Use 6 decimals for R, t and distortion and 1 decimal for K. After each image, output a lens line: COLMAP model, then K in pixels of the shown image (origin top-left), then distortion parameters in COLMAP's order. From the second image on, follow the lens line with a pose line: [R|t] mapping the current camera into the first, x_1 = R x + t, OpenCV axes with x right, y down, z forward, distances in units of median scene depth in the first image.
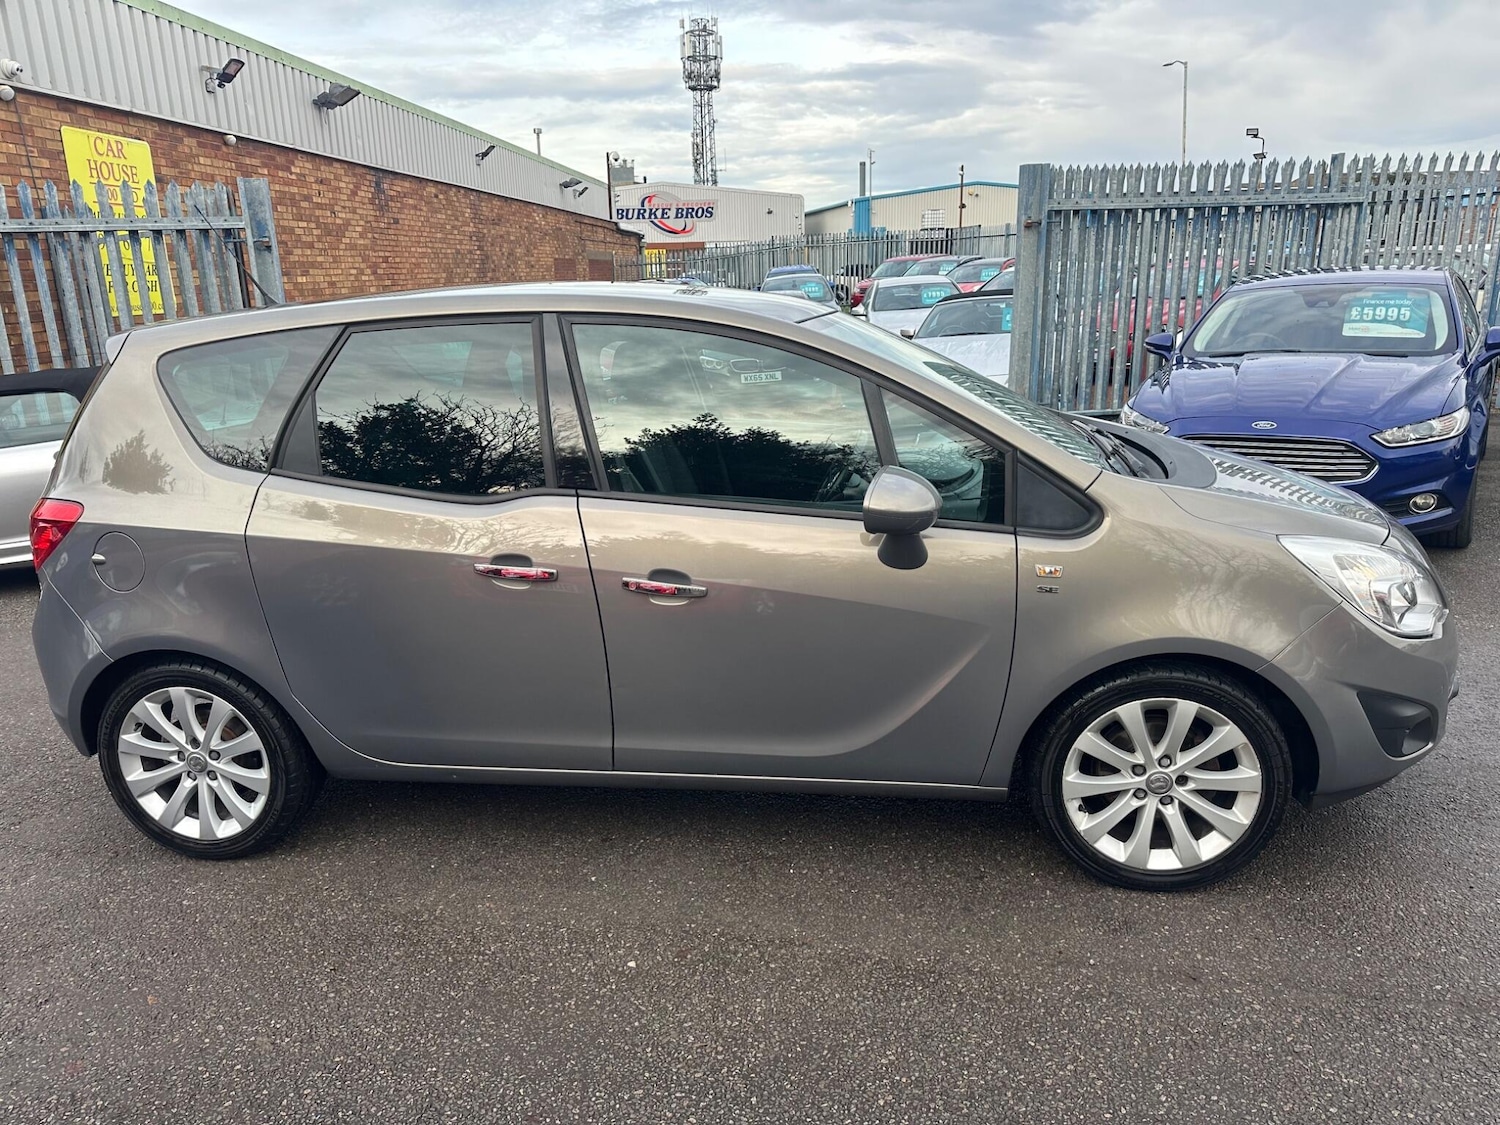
lens RADIAL K [[1054.6, 0, 747.3], [0, 1054.6, 569.1], [0, 0, 1]] dist [0.031345, -0.035353]
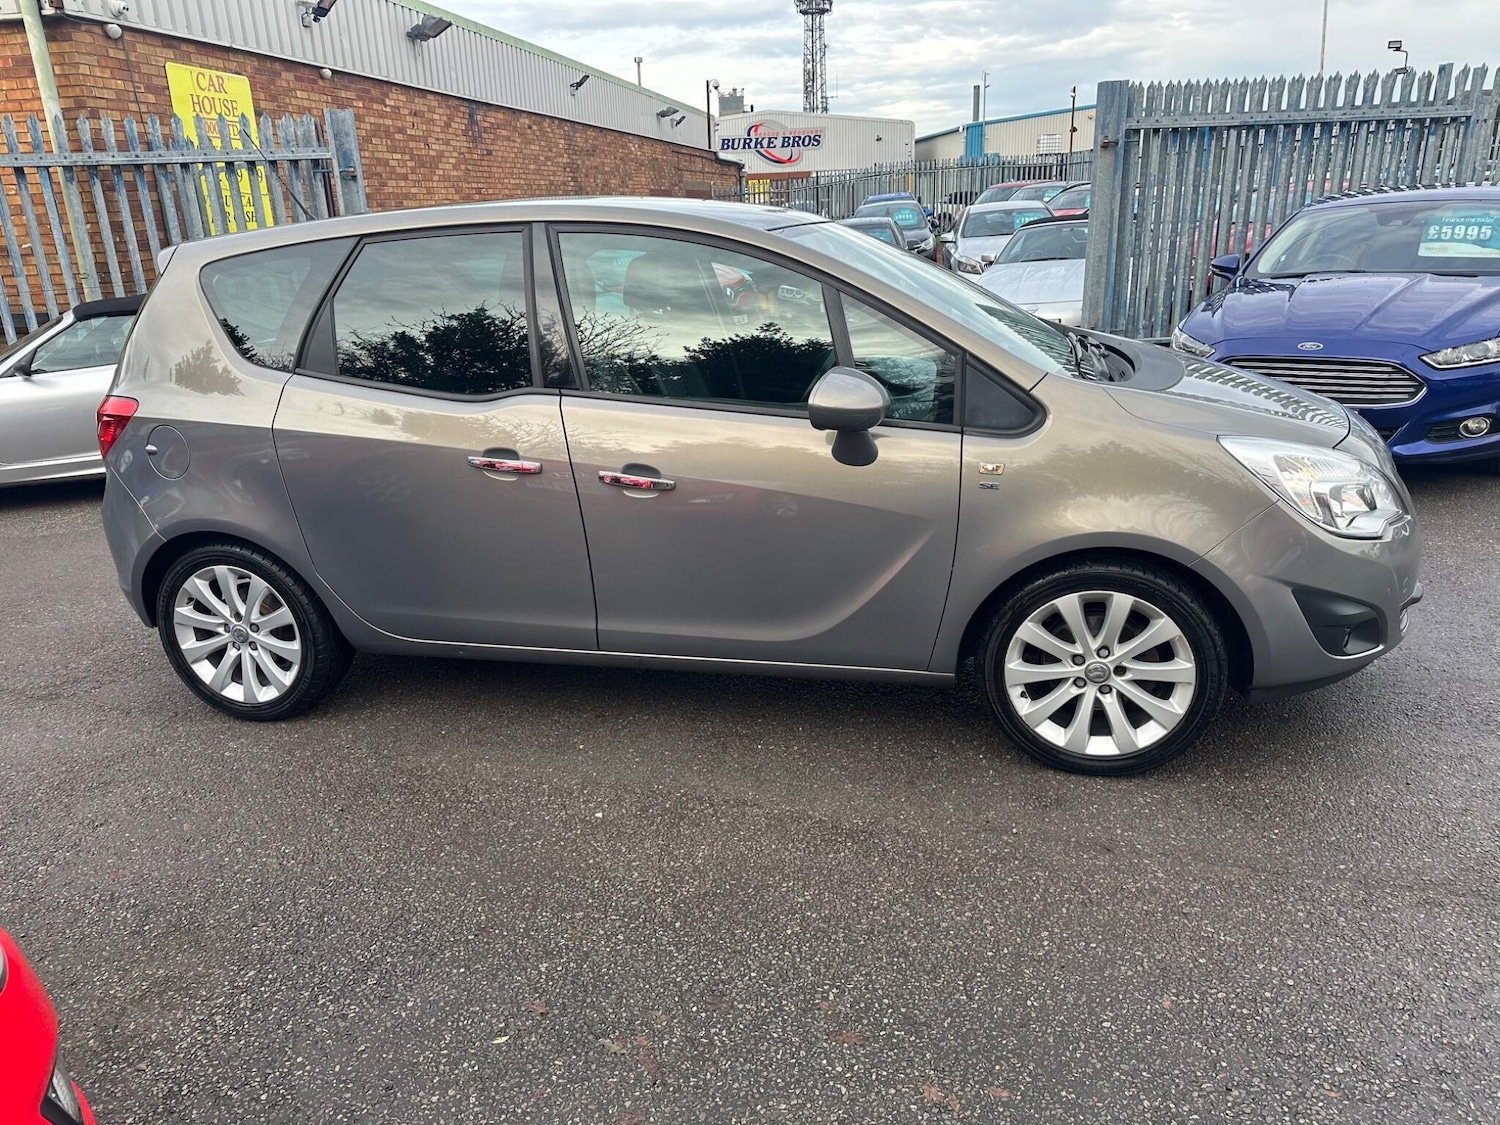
lens RADIAL K [[1054.0, 0, 750.0], [0, 1054.0, 562.5], [0, 0, 1]] dist [0.028100, -0.031361]
pose [[0.995368, 0.022504, -0.093470, 0.121917], [-0.017514, 0.998394, 0.053870, 0.036503], [0.094532, -0.051984, 0.994164, -0.060746]]
